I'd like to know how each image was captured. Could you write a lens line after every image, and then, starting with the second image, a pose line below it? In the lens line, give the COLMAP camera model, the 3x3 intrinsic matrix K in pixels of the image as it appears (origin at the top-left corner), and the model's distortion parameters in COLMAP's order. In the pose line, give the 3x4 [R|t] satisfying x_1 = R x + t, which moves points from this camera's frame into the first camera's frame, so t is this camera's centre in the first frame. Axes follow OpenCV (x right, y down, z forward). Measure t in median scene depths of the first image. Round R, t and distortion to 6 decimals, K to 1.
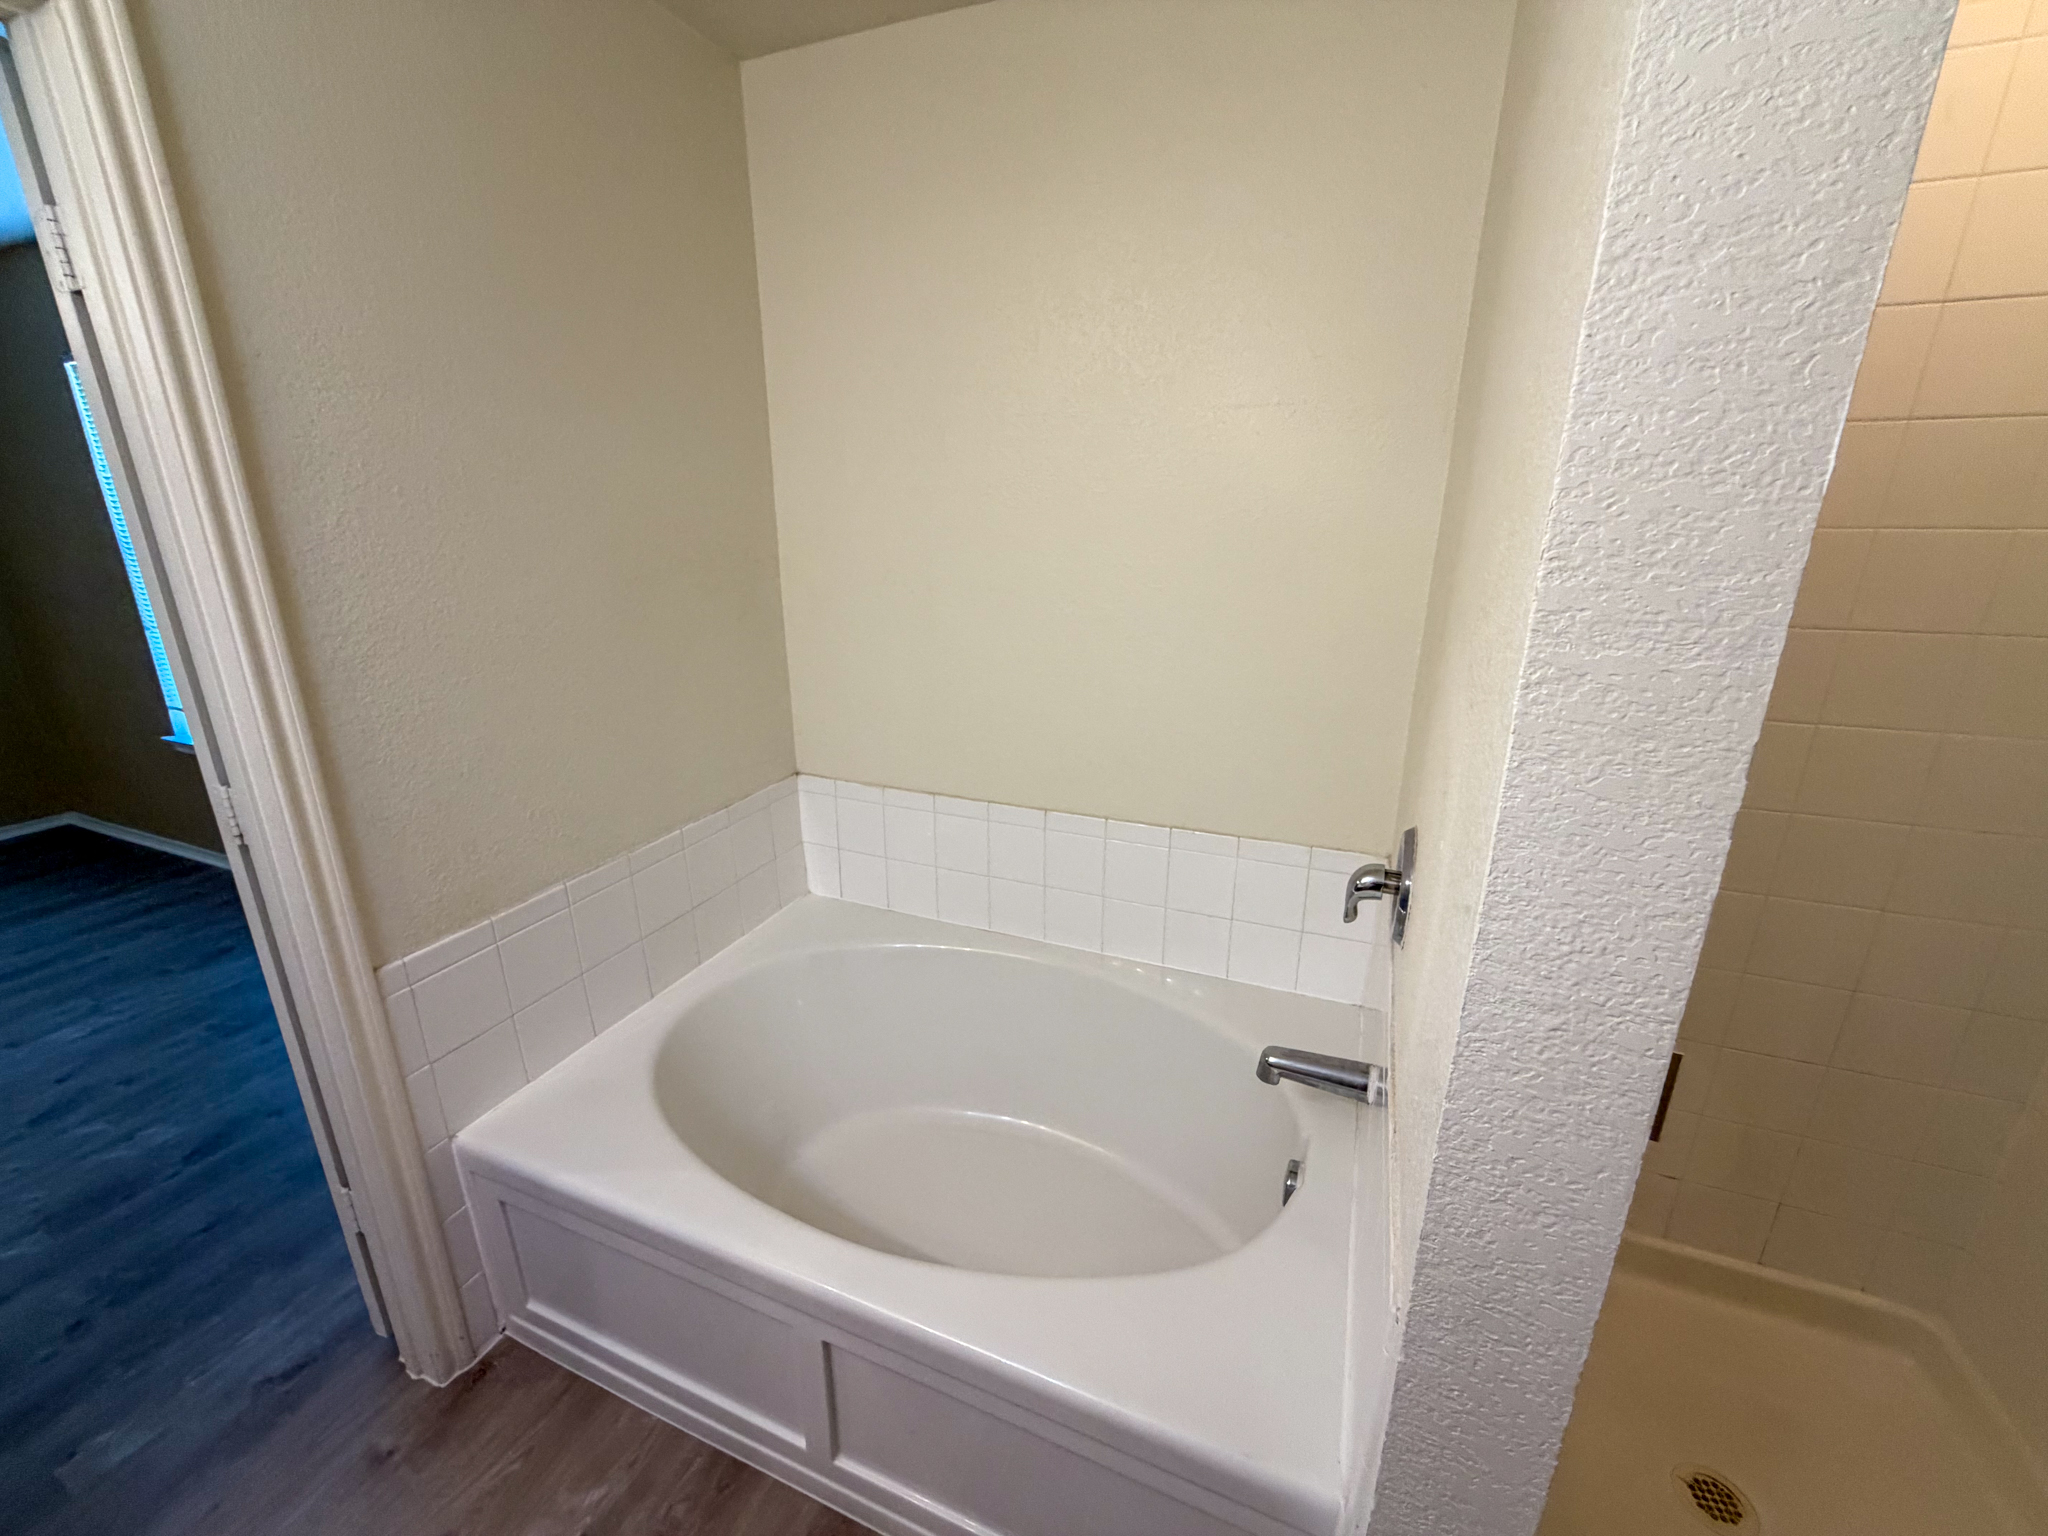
lens RADIAL K [[819.5, 0, 1018.9], [0, 819.5, 767.5], [0, 0, 1]] dist [0.000008, 0.000171]
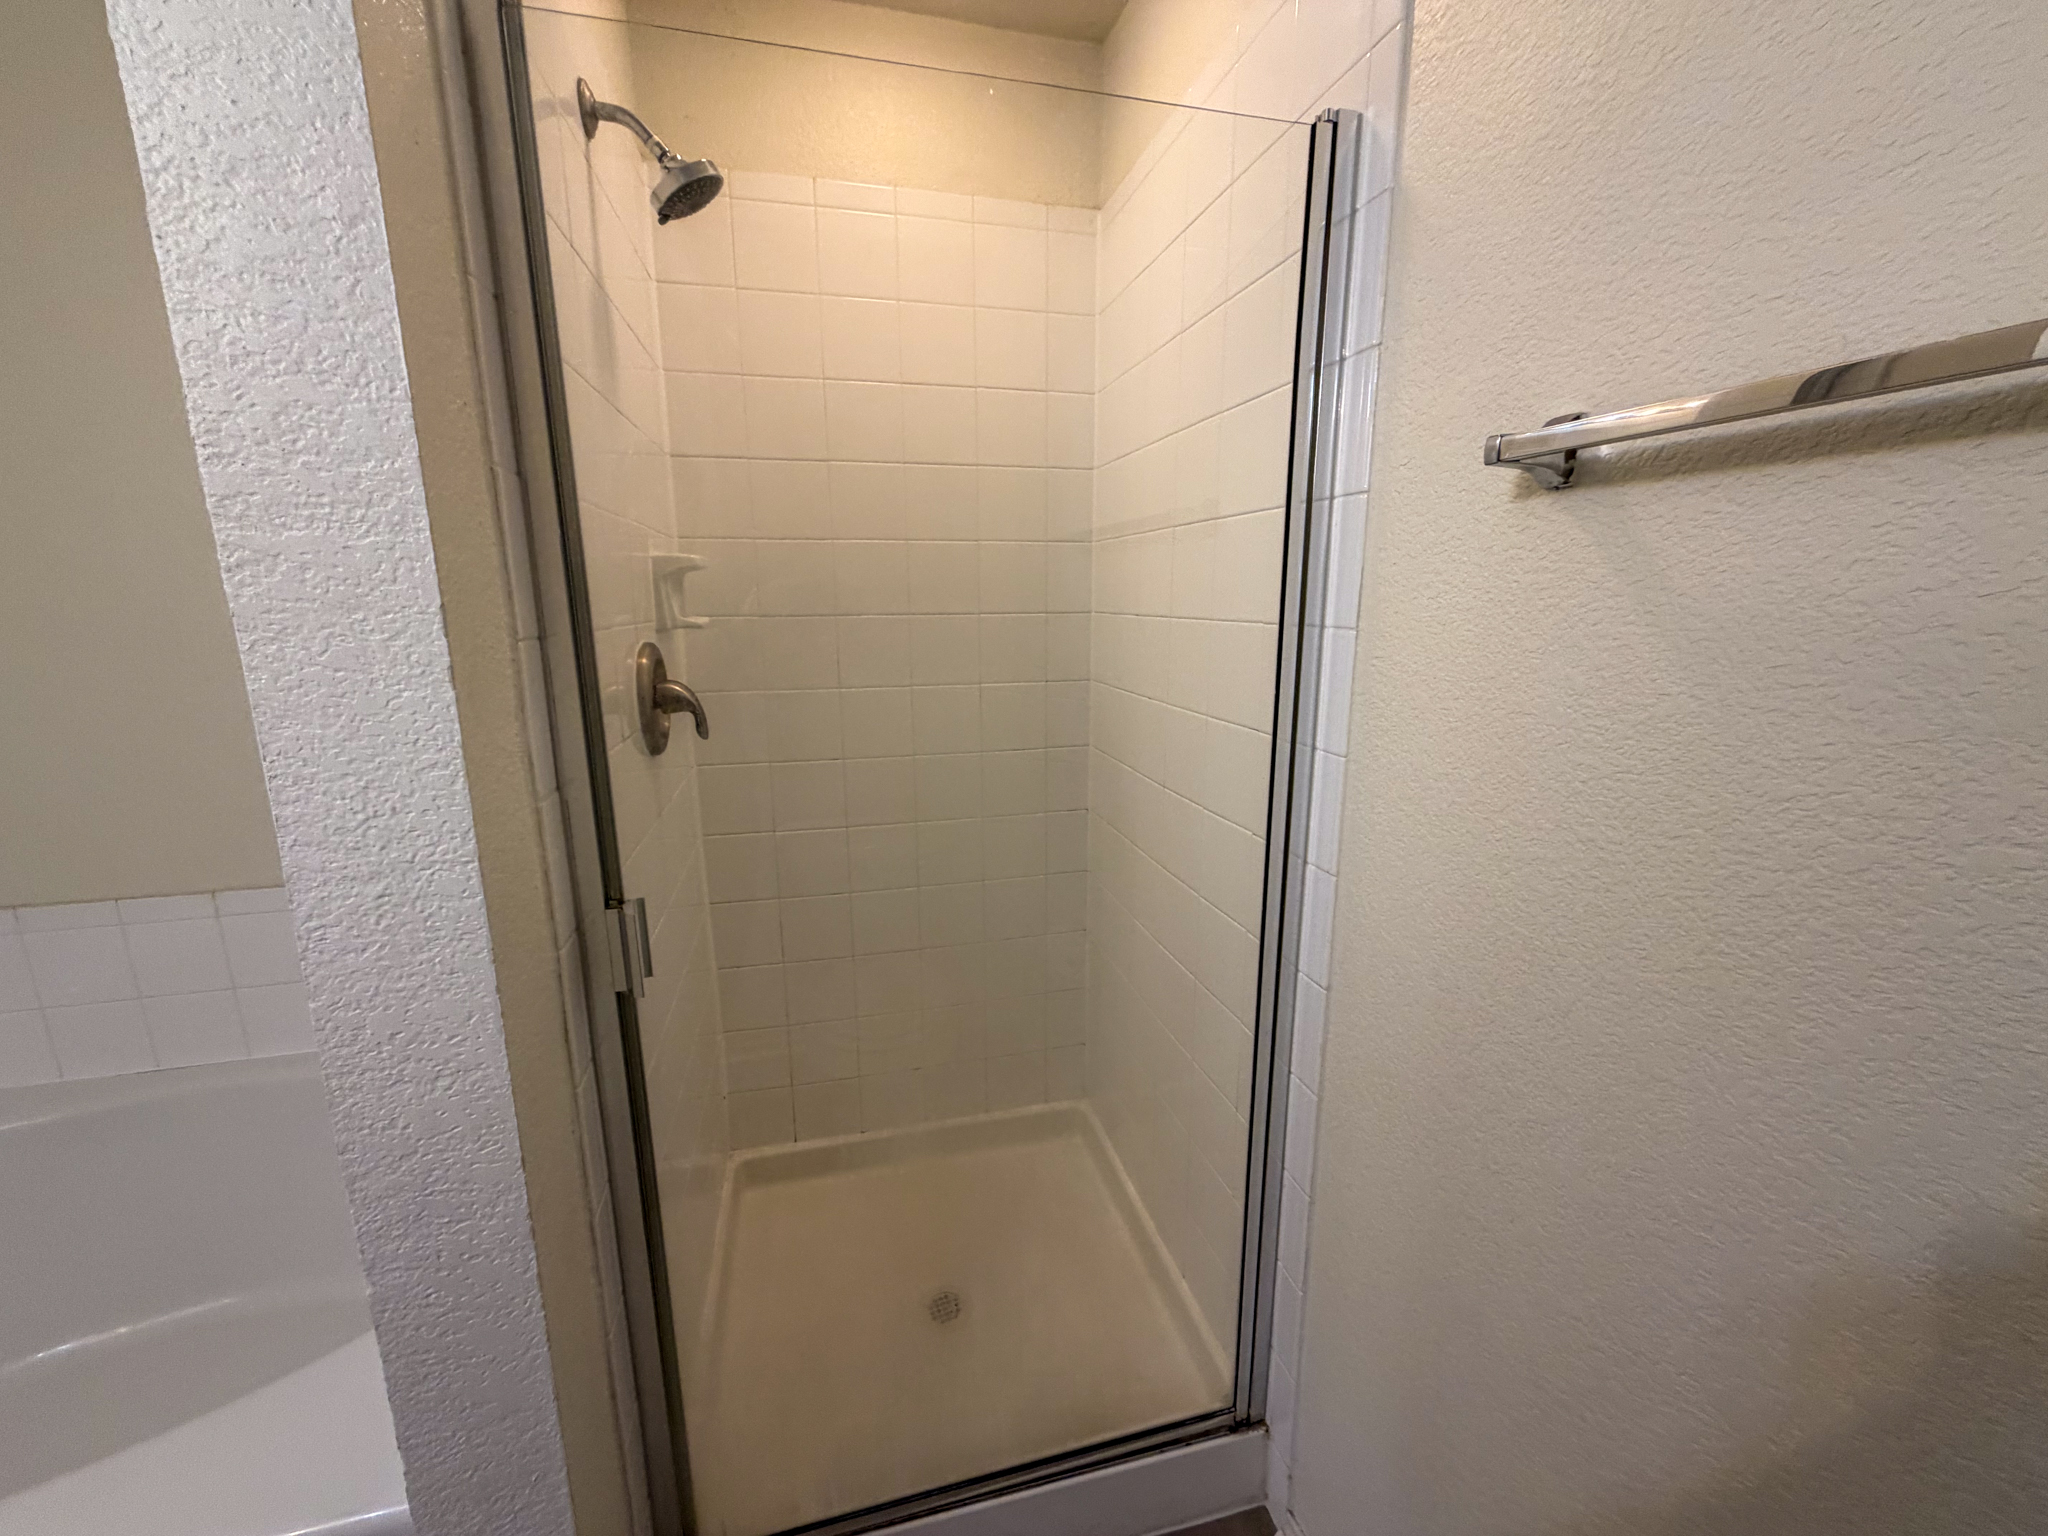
lens RADIAL K [[817.6, 0, 1019.2], [0, 817.6, 768.2], [0, 0, 1]] dist [-0.000354, 0.000374]
pose [[0.804305, -0.130723, 0.579660, 0.805376], [0.183242, 0.982524, -0.032681, 0.379582], [-0.565258, 0.132504, 0.814203, -0.408232]]
